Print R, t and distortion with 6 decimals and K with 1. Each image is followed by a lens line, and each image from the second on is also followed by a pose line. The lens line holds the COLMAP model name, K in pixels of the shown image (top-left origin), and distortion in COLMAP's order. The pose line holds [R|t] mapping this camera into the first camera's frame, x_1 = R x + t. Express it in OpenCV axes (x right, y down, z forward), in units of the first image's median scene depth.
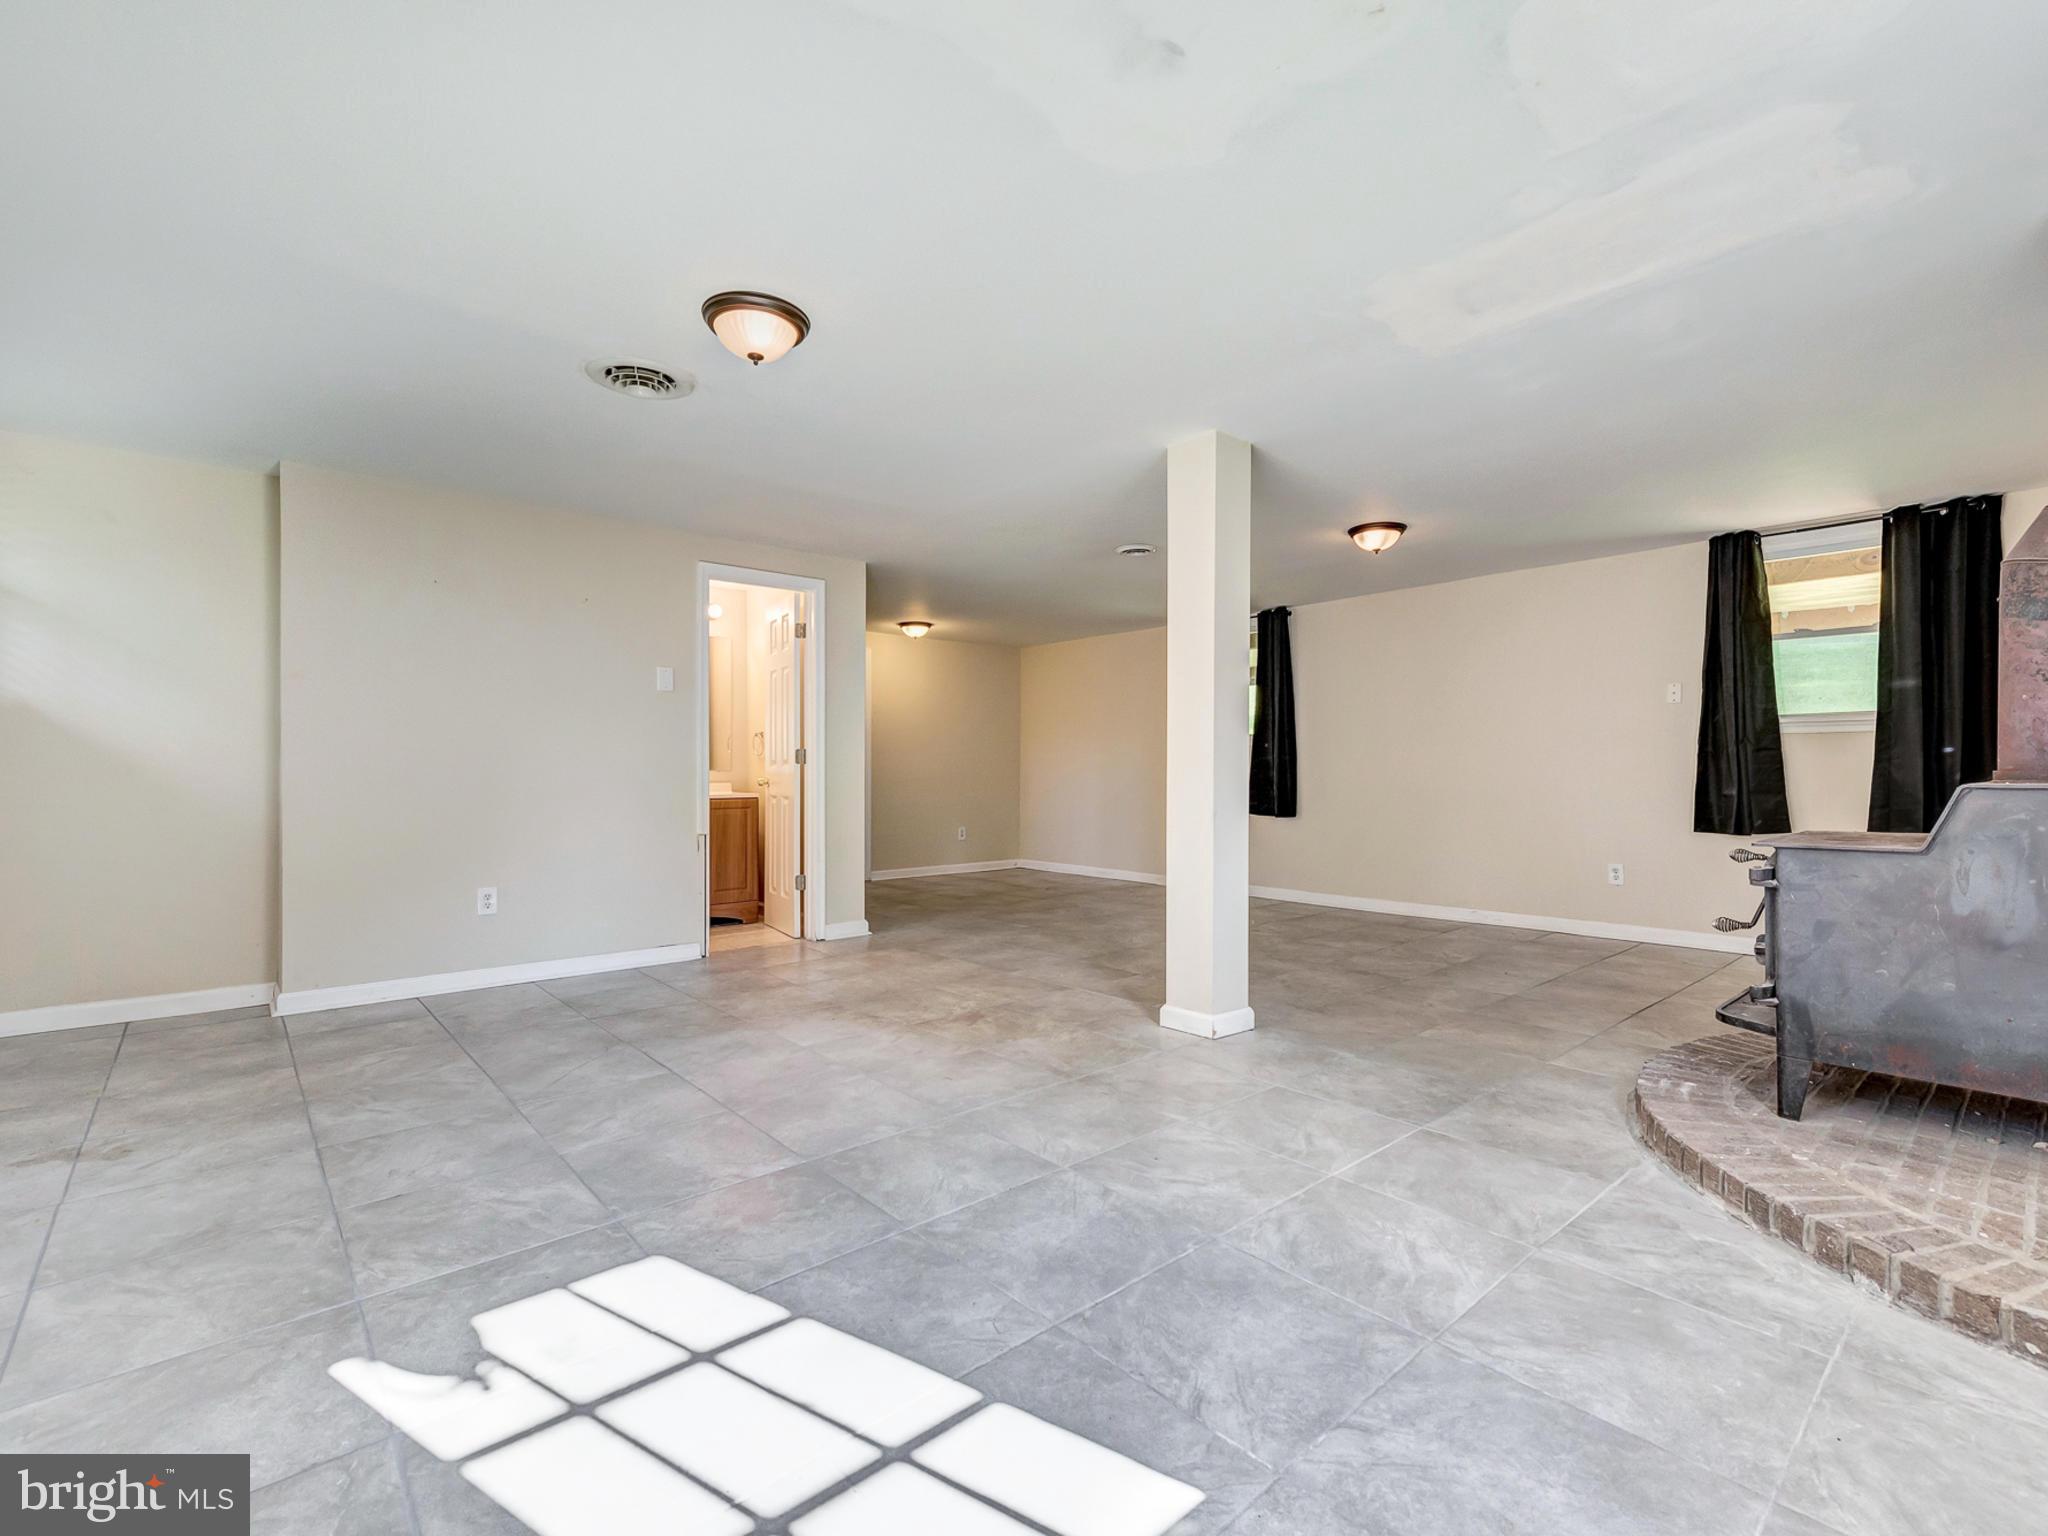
lens RADIAL K [[935.2, 0, 1018.9], [0, 935.2, 760.8], [0, 0, 1]] dist [0.017189, -0.006448]
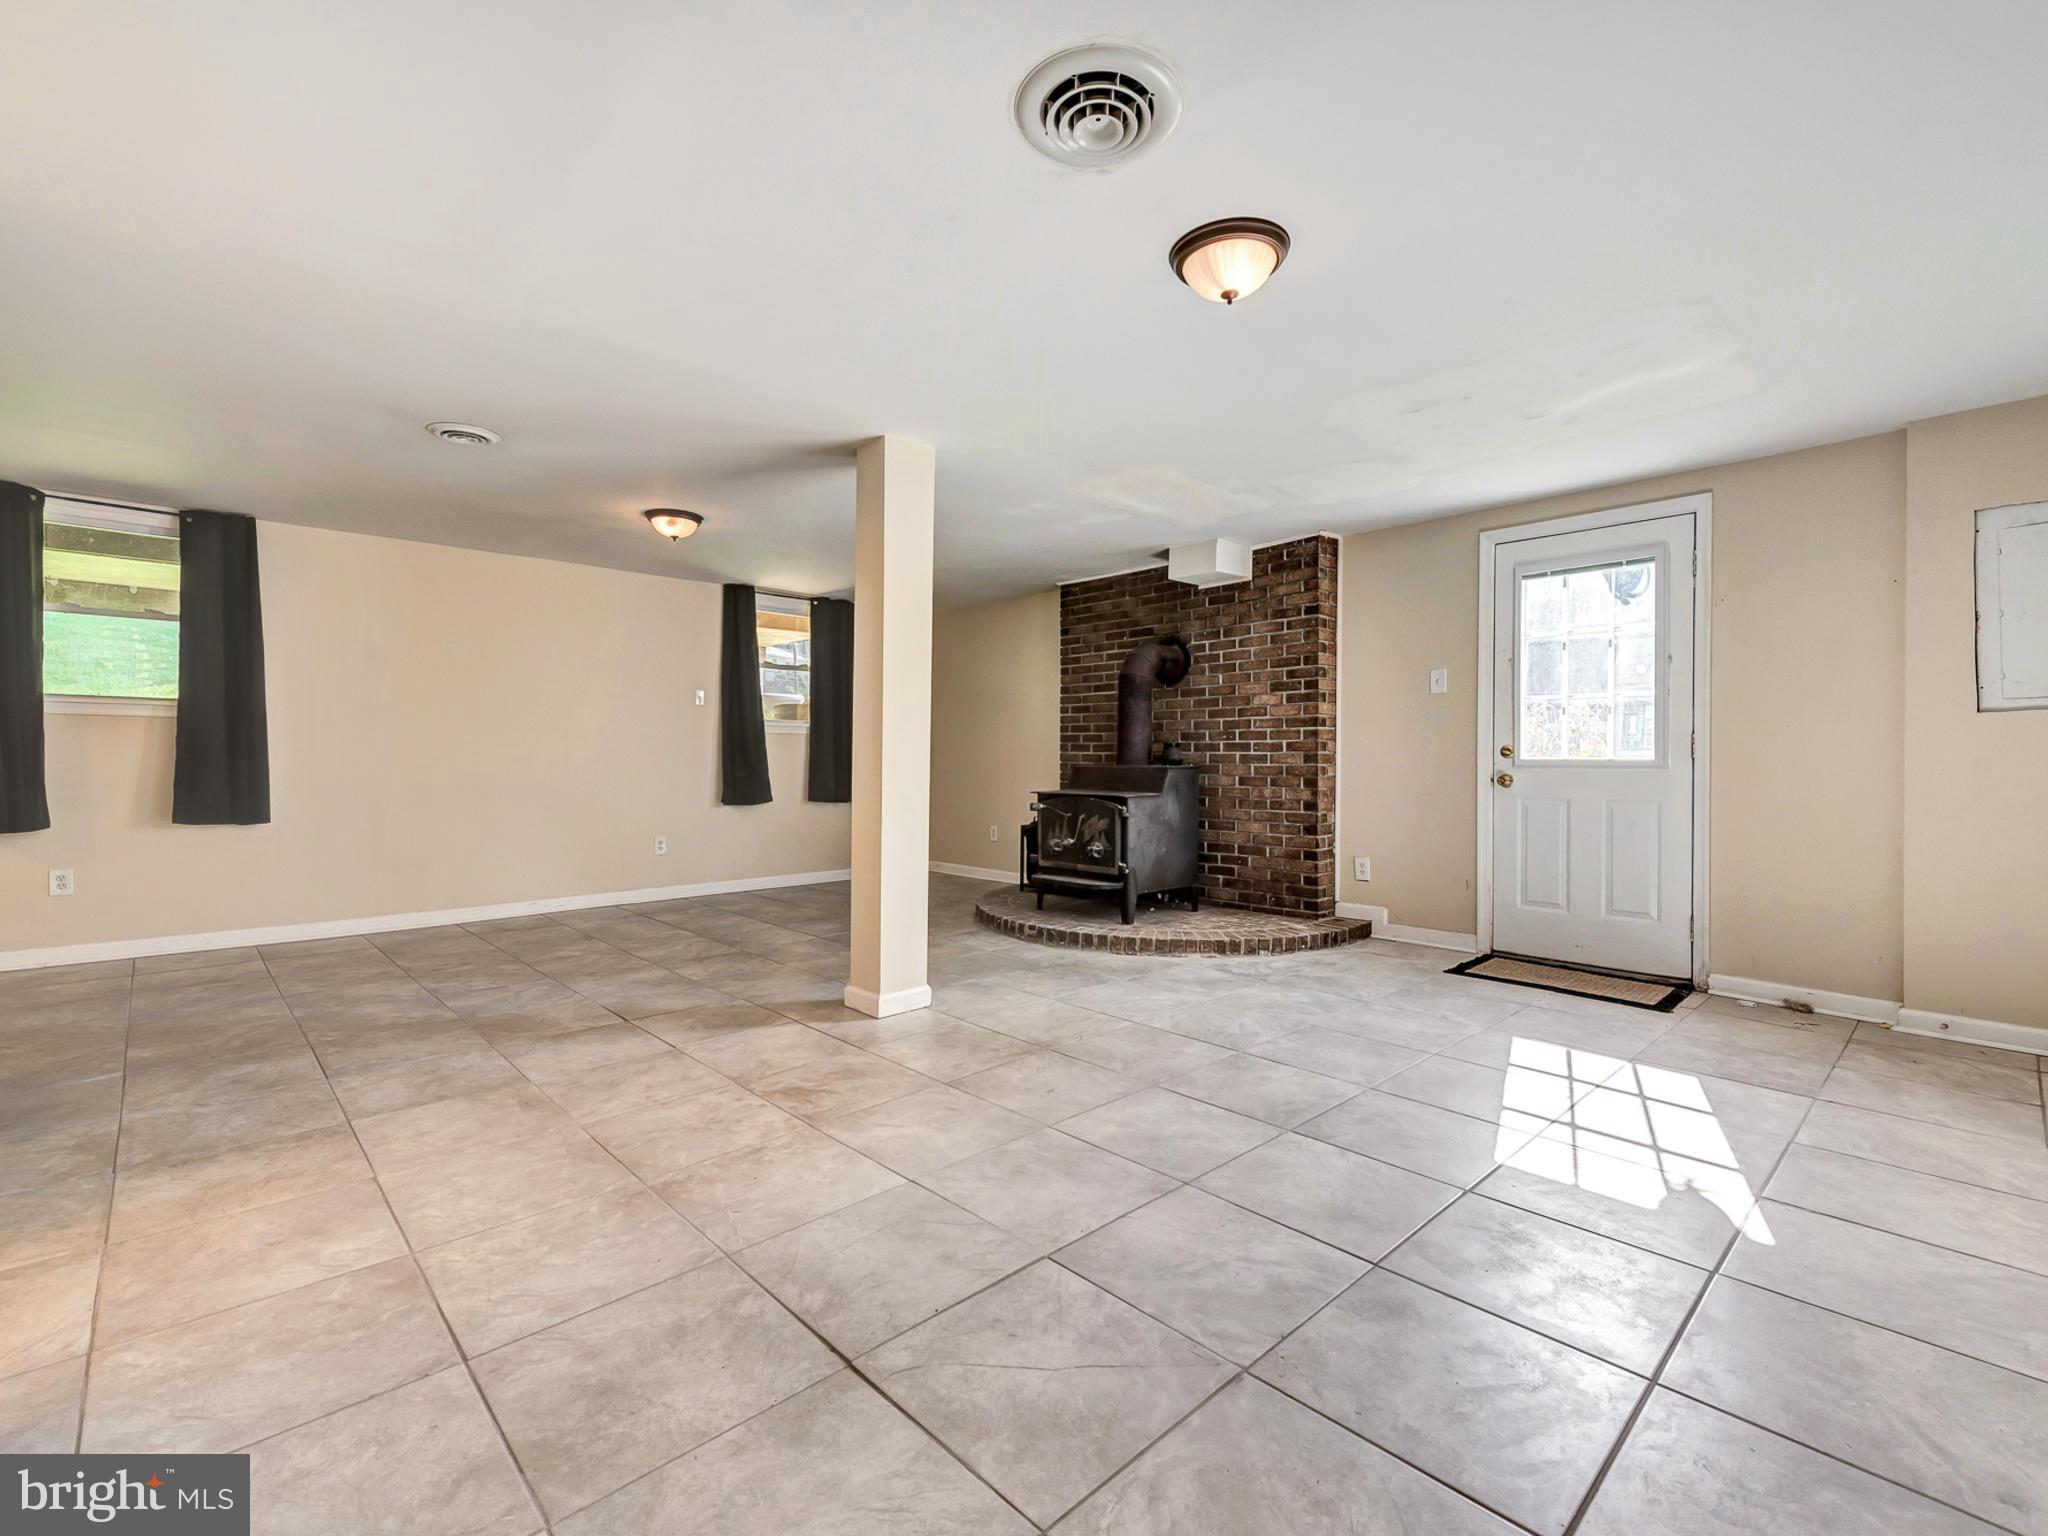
lens RADIAL K [[935.2, 0, 1014.9], [0, 935.2, 768.7], [0, 0, 1]] dist [0.017189, -0.006448]
pose [[-0.053517, -0.011691, 0.998498, -0.883706], [-0.013672, 0.999846, 0.010974, 0.006336], [-0.998473, -0.013064, -0.053669, 0.957586]]
